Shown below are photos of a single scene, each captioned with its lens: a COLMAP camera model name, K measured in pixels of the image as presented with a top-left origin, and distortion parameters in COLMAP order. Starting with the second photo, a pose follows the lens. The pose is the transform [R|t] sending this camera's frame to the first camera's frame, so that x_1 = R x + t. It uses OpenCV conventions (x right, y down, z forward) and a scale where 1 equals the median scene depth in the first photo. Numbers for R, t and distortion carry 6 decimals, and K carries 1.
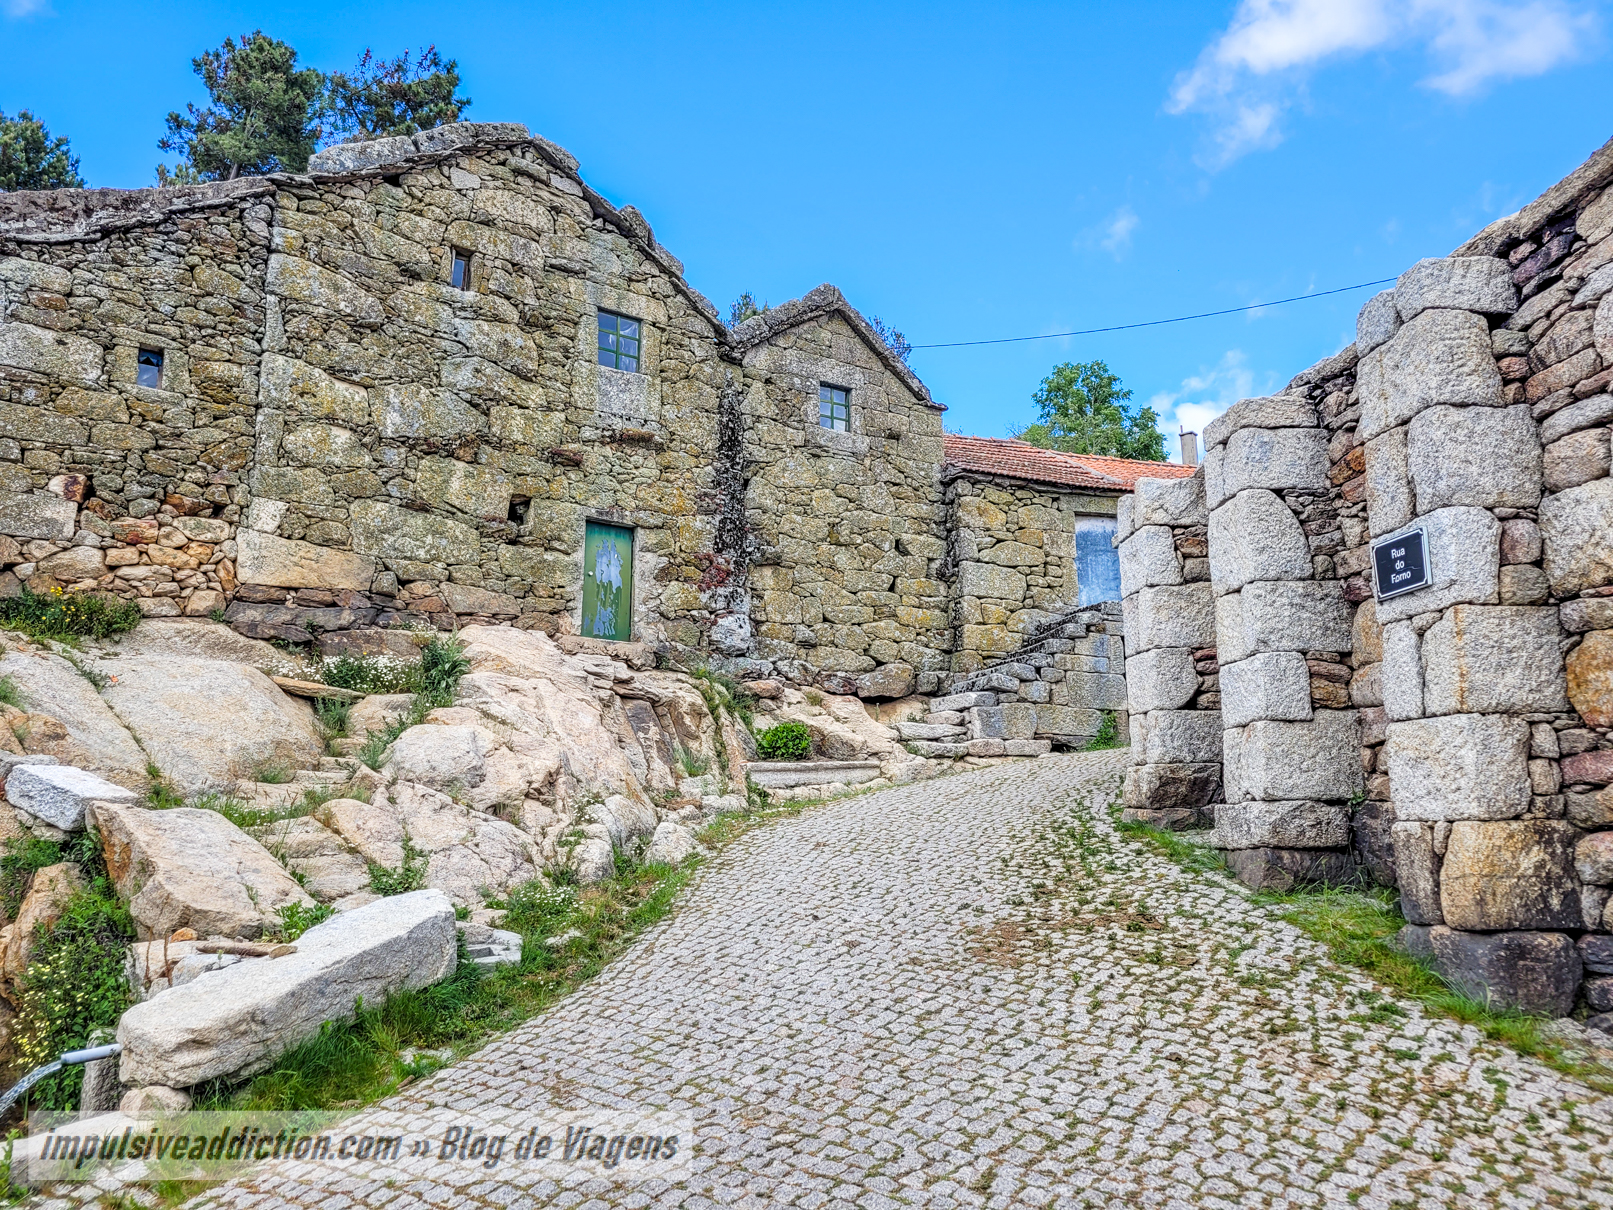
lens RADIAL K [[1214.6, 0, 806.5], [0, 1214.6, 605.0], [0, 0, 1]] dist [0.070556, -0.061516]
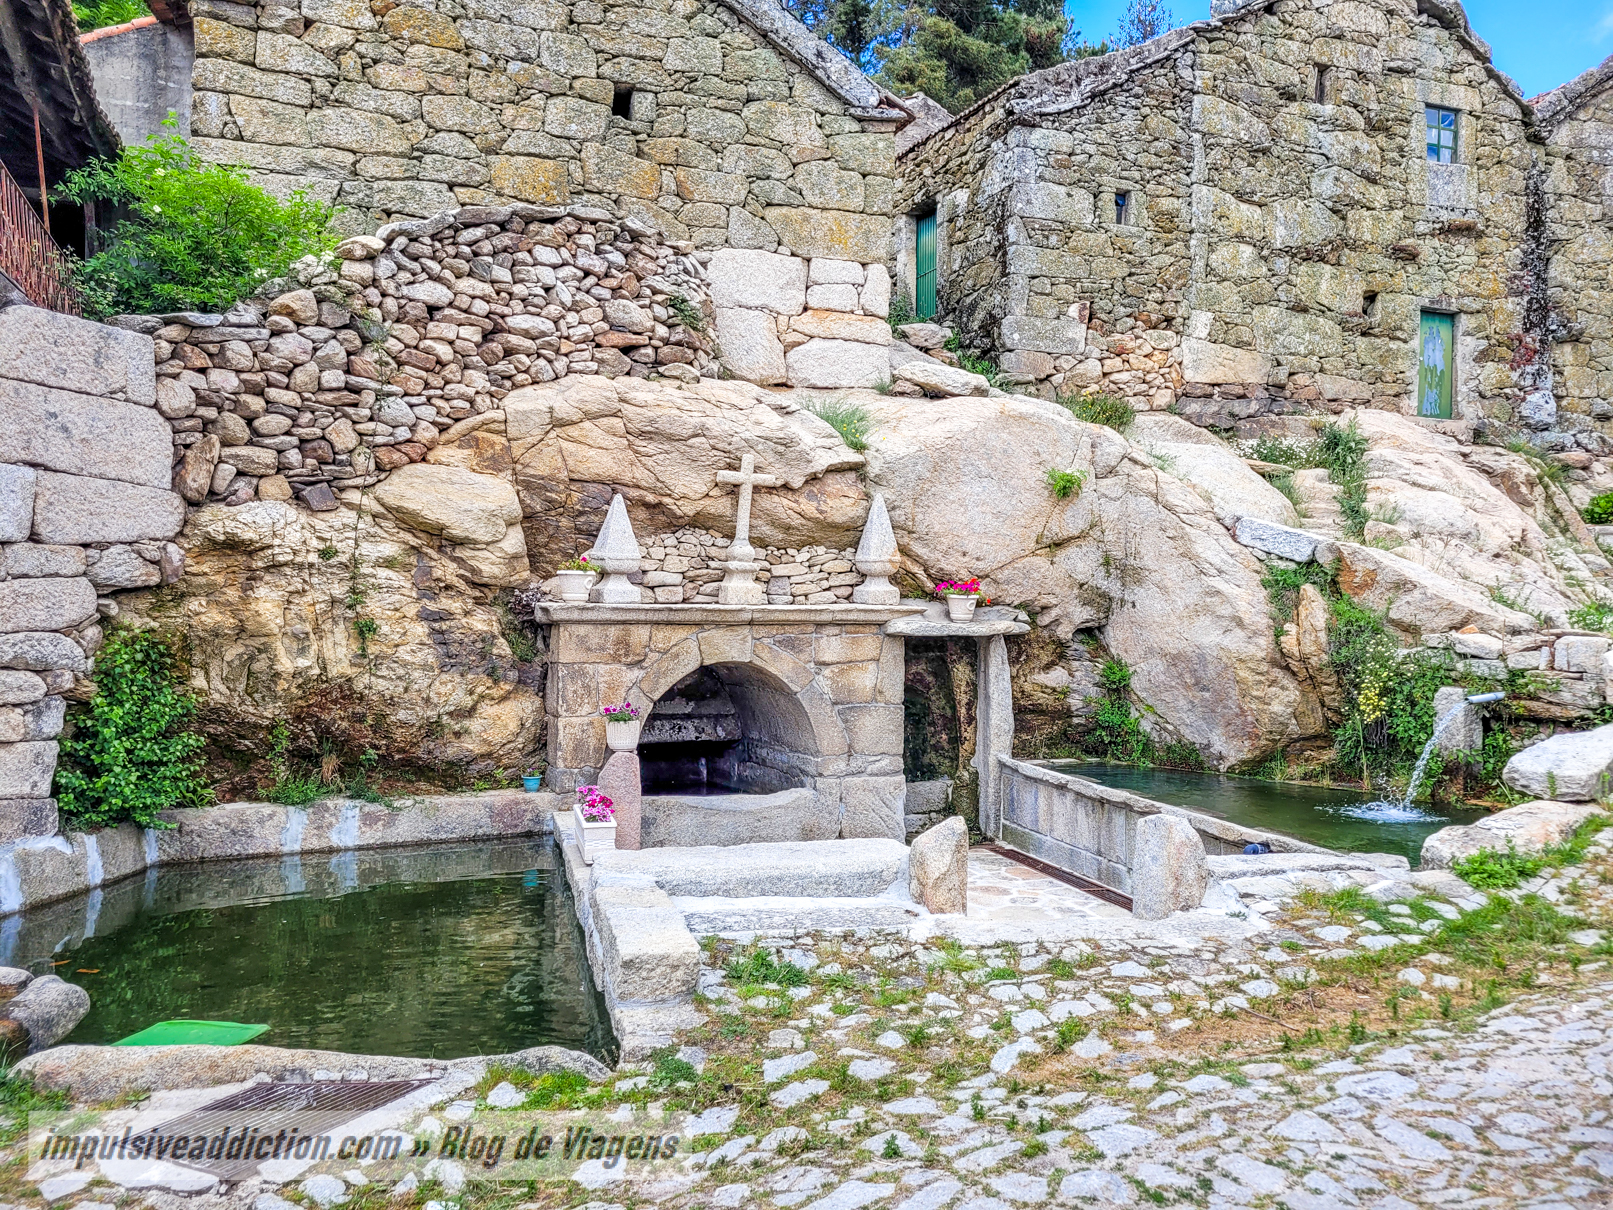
lens RADIAL K [[1214.6, 0, 806.5], [0, 1214.6, 605.0], [0, 0, 1]] dist [0.070556, -0.061516]
pose [[0.953893, 0.011930, -0.299911, -0.391938], [0.039563, 0.985494, 0.165035, -0.013087], [0.297529, -0.169291, 0.939584, -0.273949]]
